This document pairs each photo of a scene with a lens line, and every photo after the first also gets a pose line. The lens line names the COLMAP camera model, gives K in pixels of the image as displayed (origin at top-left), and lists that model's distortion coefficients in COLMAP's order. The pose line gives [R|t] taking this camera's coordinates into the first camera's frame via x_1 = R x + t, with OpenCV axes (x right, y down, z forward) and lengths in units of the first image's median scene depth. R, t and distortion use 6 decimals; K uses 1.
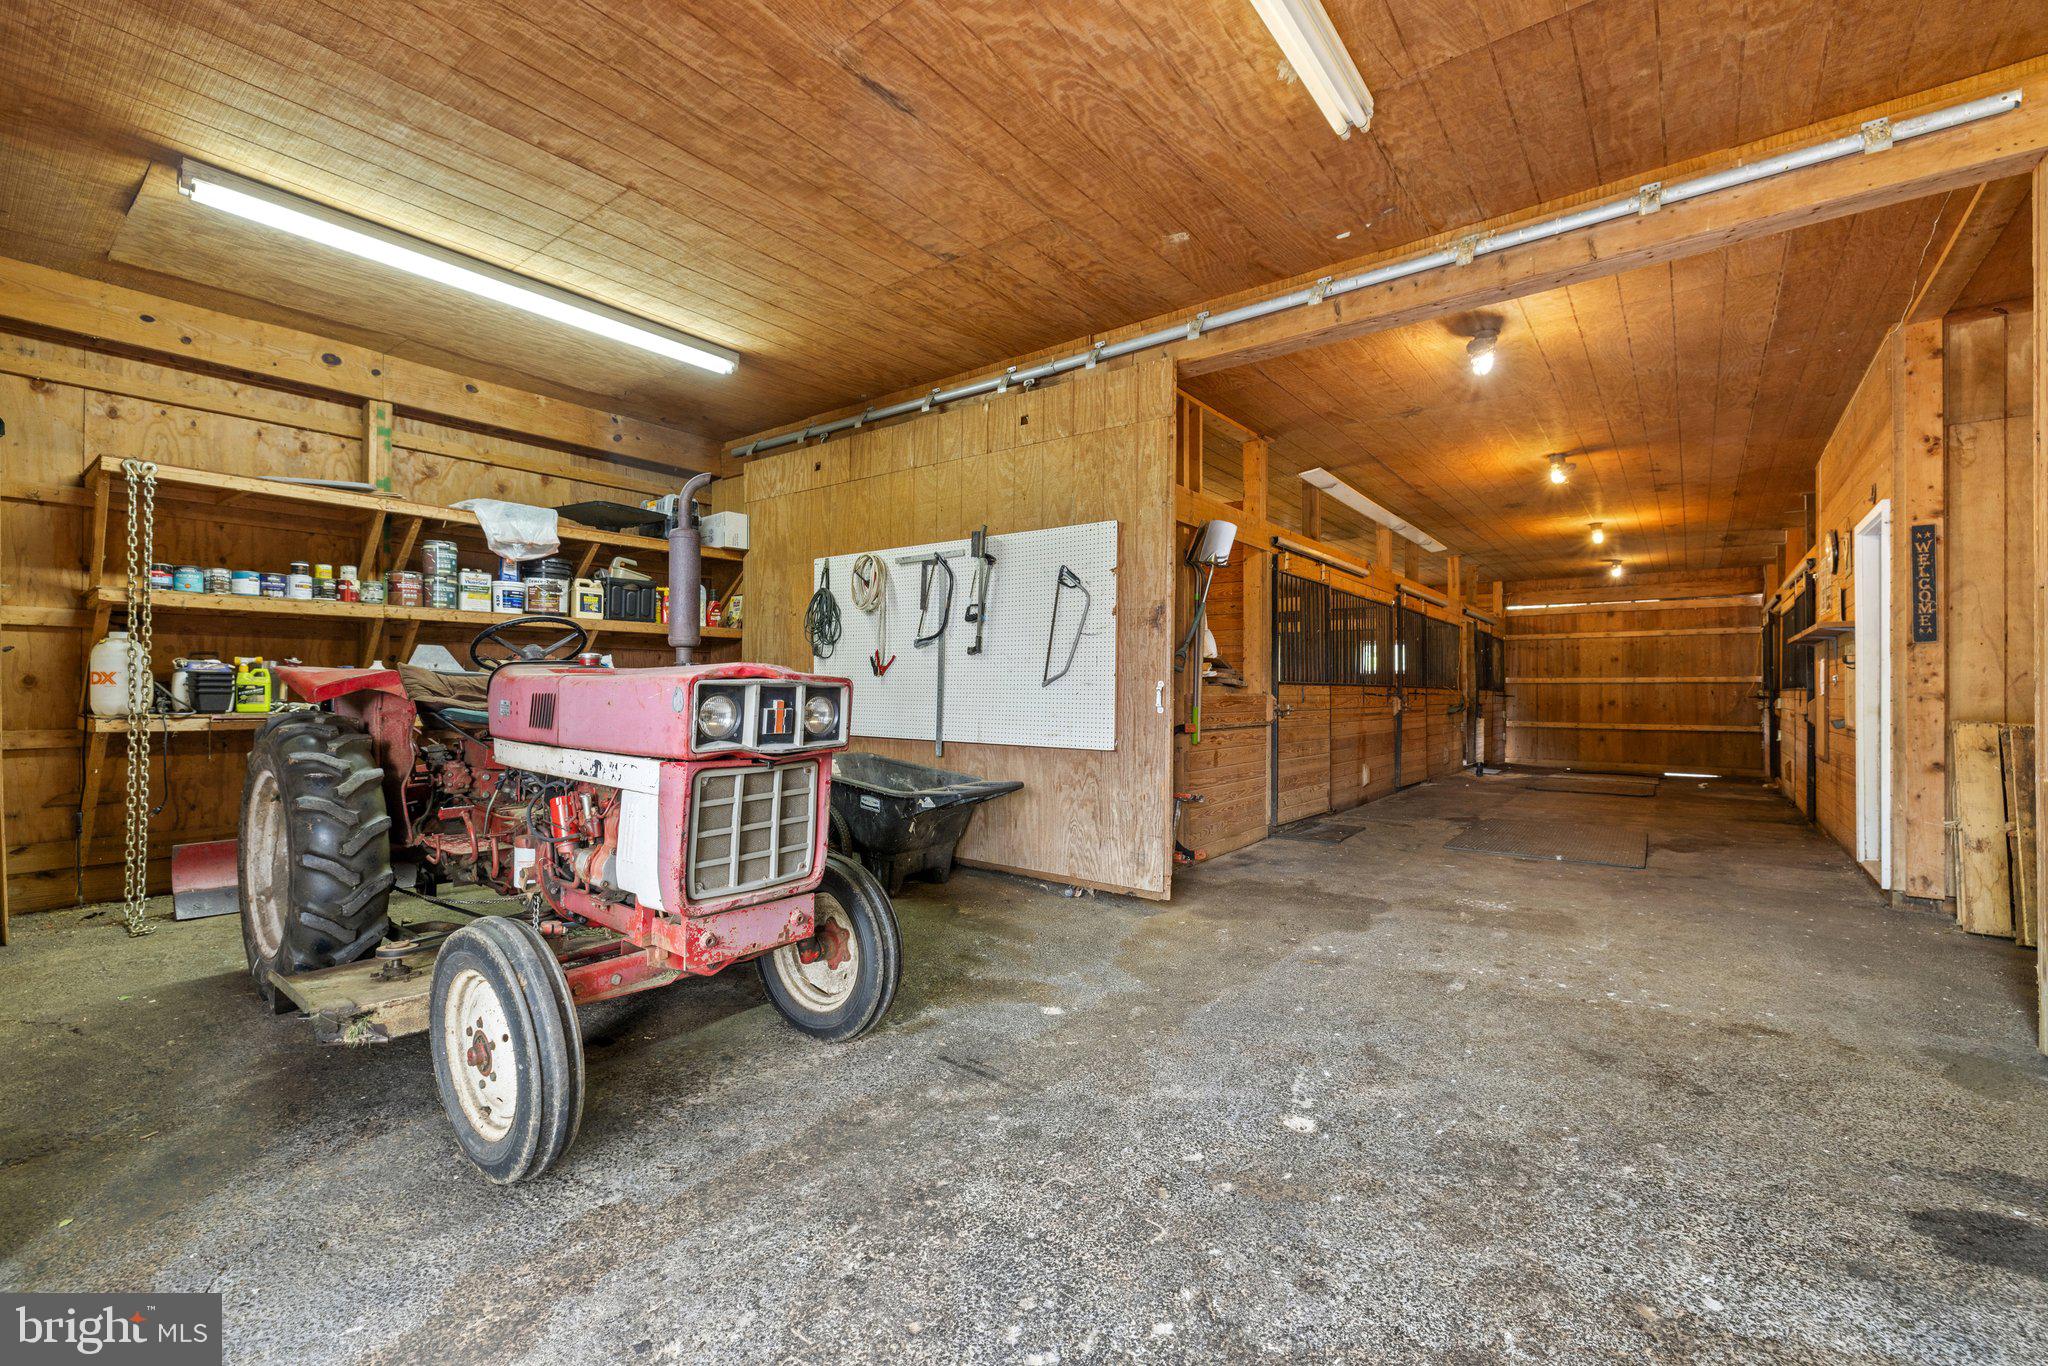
lens RADIAL K [[863.2, 0, 1027.0], [0, 863.2, 688.3], [0, 0, 1]] dist [0.001983, -0.000397]
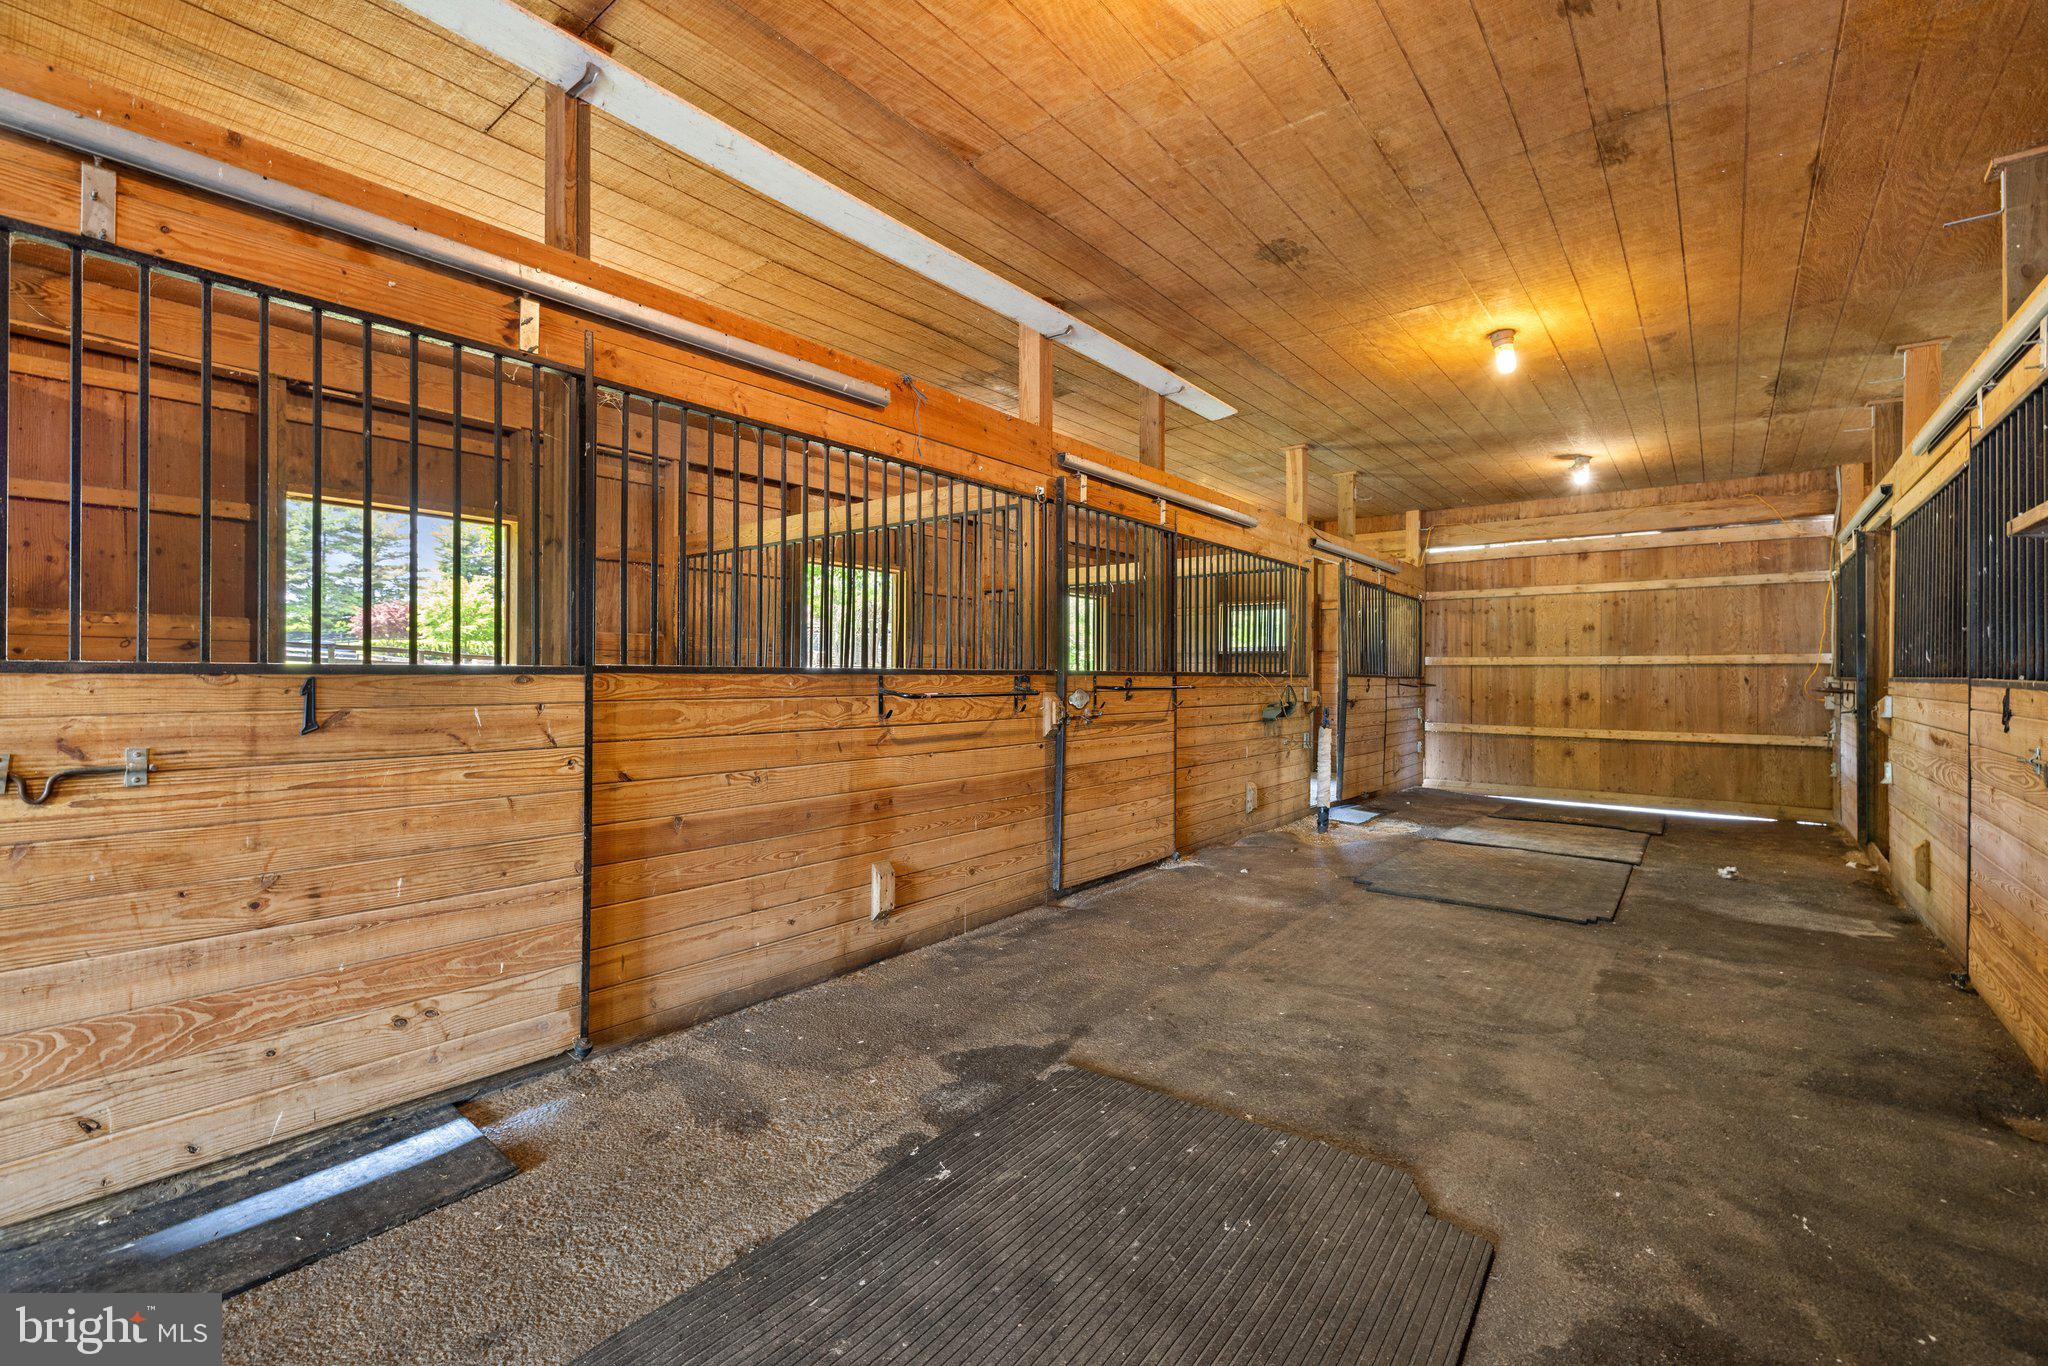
lens RADIAL K [[863.2, 0, 1017.5], [0, 863.2, 677.2], [0, 0, 1]] dist [0.001983, -0.000397]
pose [[0.999581, -0.000041, -0.028930, 0.289815], [0.000268, 0.999969, 0.007848, -0.002340], [0.028929, -0.007852, 0.999551, 0.366920]]
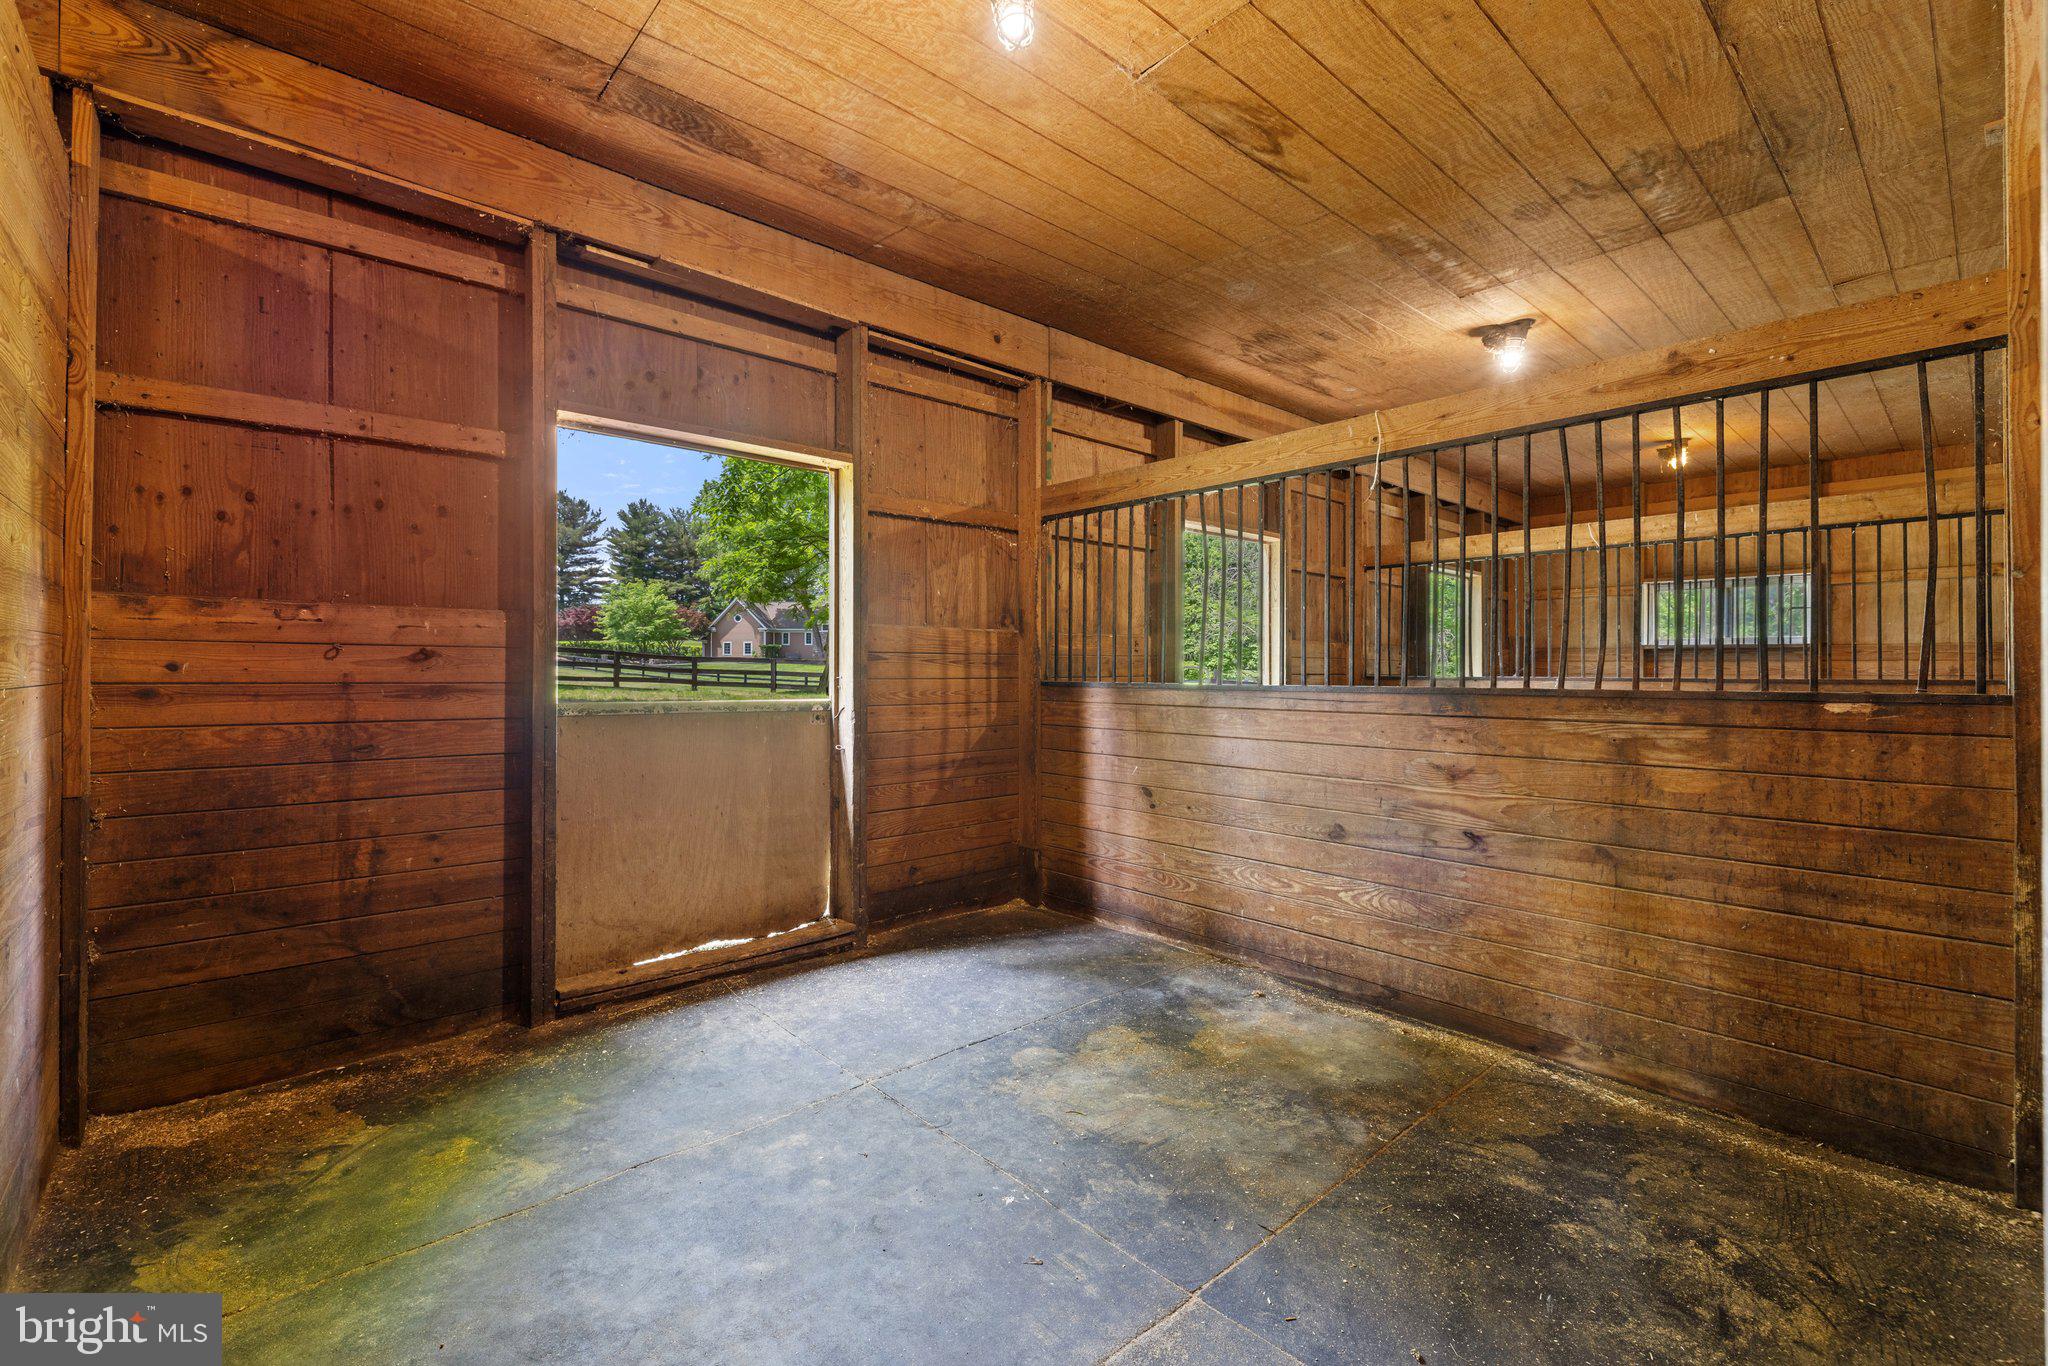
lens RADIAL K [[863.2, 0, 1020.7], [0, 863.2, 668.5], [0, 0, 1]] dist [0.001983, -0.000397]
pose [[0.983977, -0.005196, -0.178217, 0.226149], [0.005854, 0.999978, 0.003165, -0.005001], [0.178197, -0.004157, 0.983986, 0.428459]]
